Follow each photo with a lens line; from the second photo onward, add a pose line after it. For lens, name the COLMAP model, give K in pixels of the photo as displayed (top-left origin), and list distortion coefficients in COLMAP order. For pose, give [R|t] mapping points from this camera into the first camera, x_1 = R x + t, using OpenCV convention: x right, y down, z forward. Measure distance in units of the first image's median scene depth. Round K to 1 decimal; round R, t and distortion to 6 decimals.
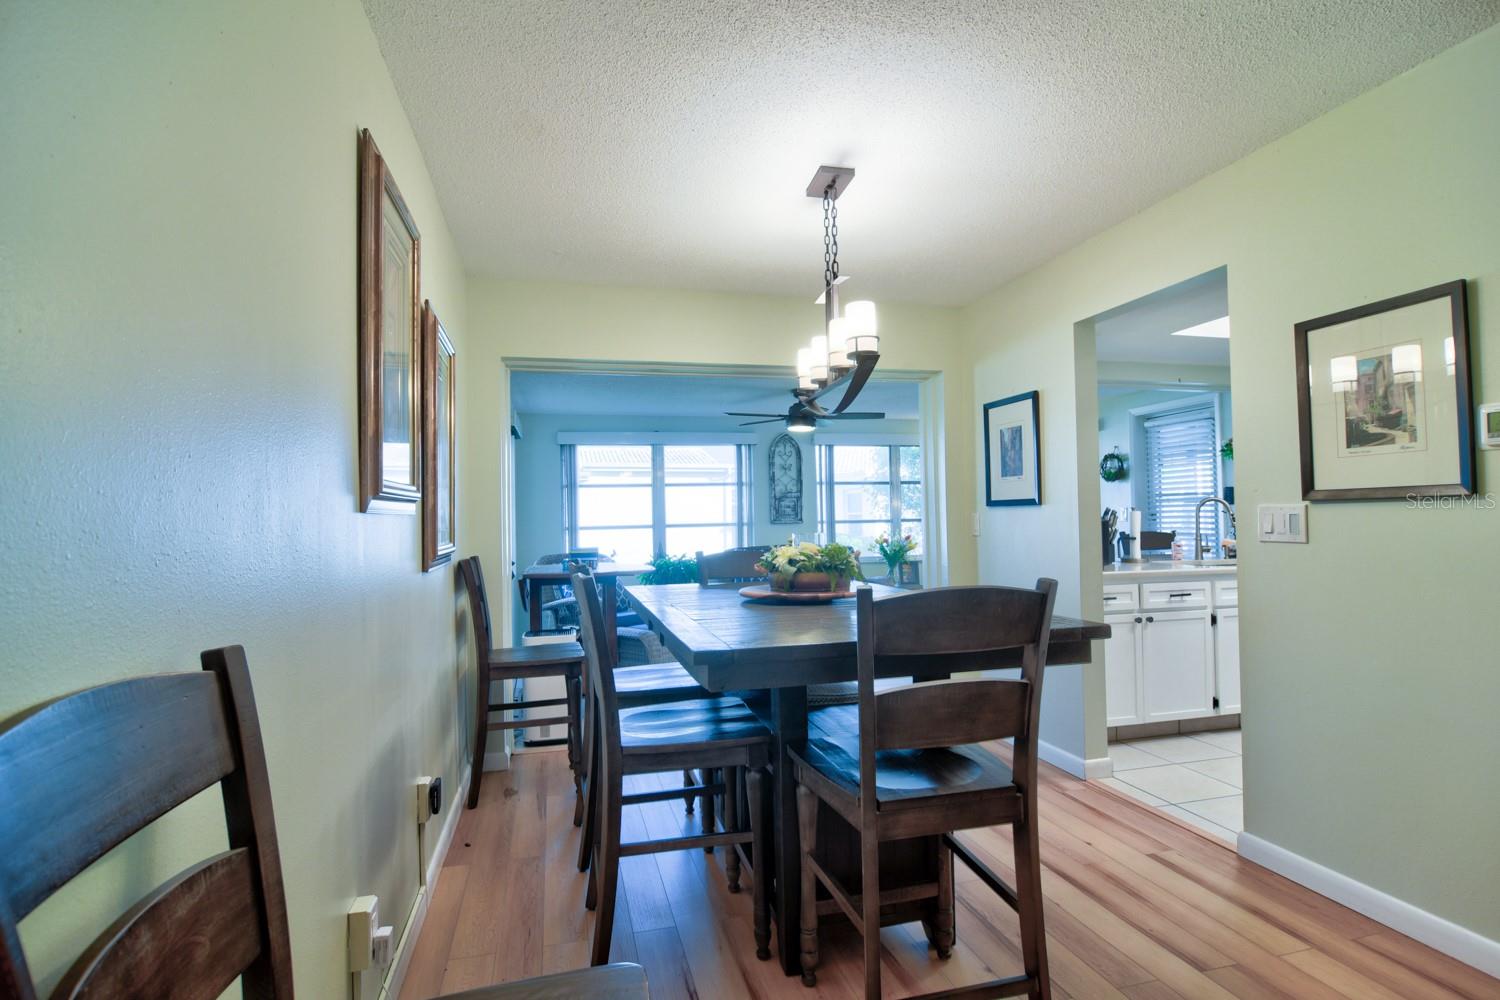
lens RADIAL K [[745.2, 0, 745.2], [0, 745.2, 504.5], [0, 0, 1]] dist [-0.015679, -0.000289]
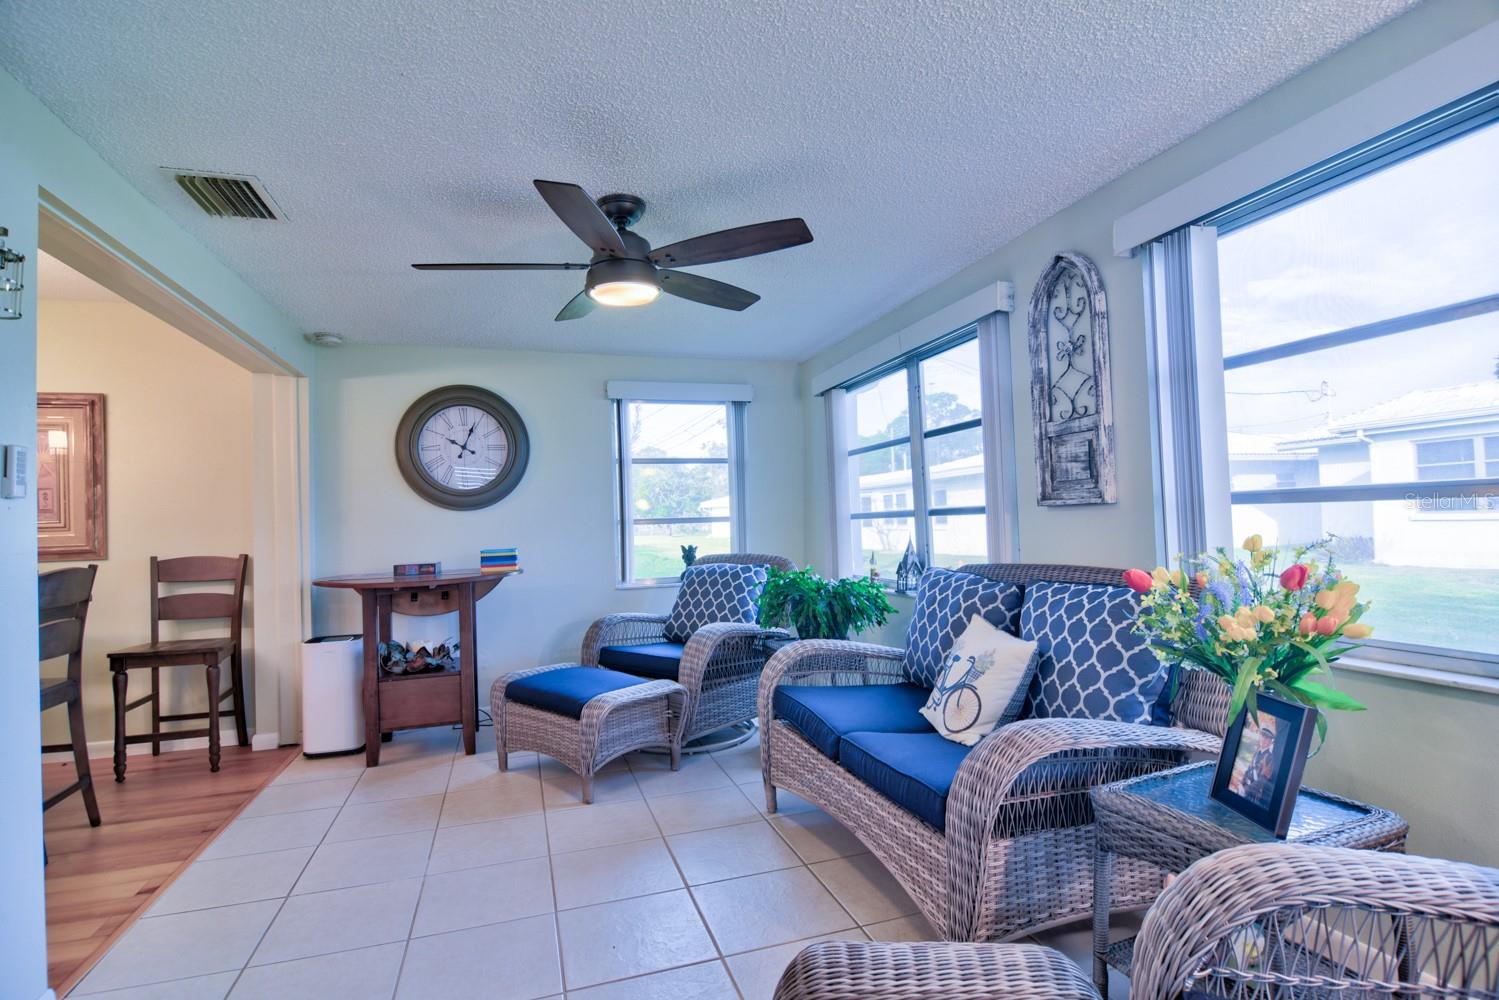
lens RADIAL K [[744.7, 0, 744.7], [0, 744.7, 504.5], [0, 0, 1]] dist [-0.015679, -0.000289]
pose [[0.058515, -0.007567, -0.998258, 0.426929], [0.052351, 0.998619, -0.004501, 0.019251], [0.996913, -0.051996, 0.058830, 0.881879]]
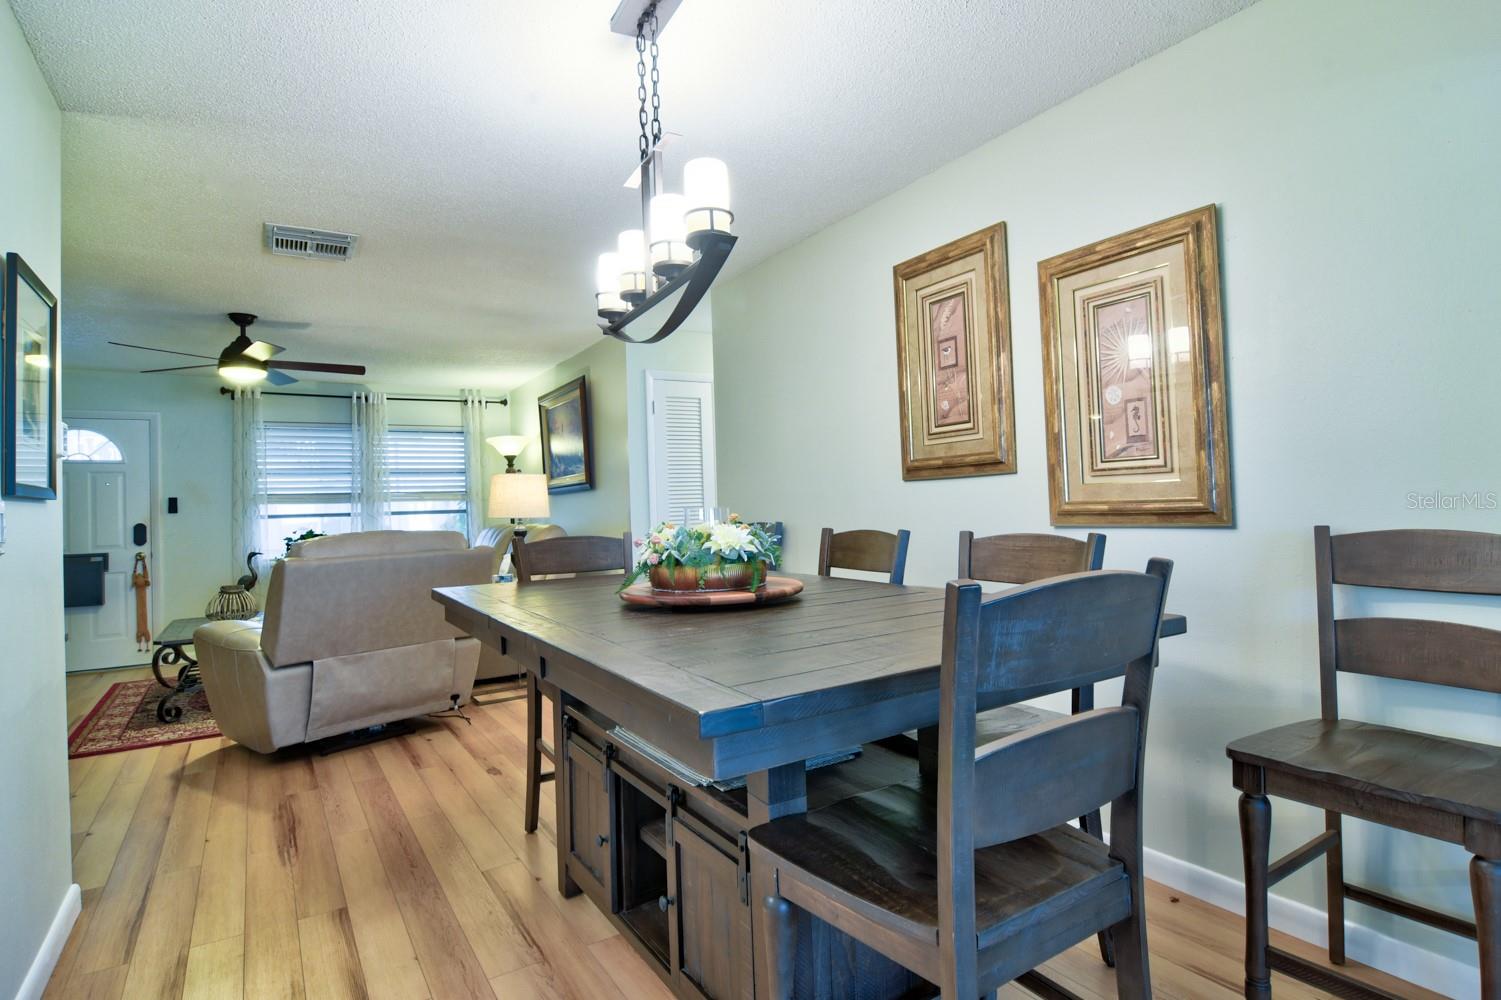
lens RADIAL K [[791.4, 0, 782.9], [0, 791.4, 484.0], [0, 0, 1]] dist [-0.015664, -0.000491]
pose [[-0.938696, 0.040219, -0.342392, 0.100975], [0.057092, 0.997594, -0.039340, 0.018296], [0.339986, -0.056476, -0.938733, 0.652127]]
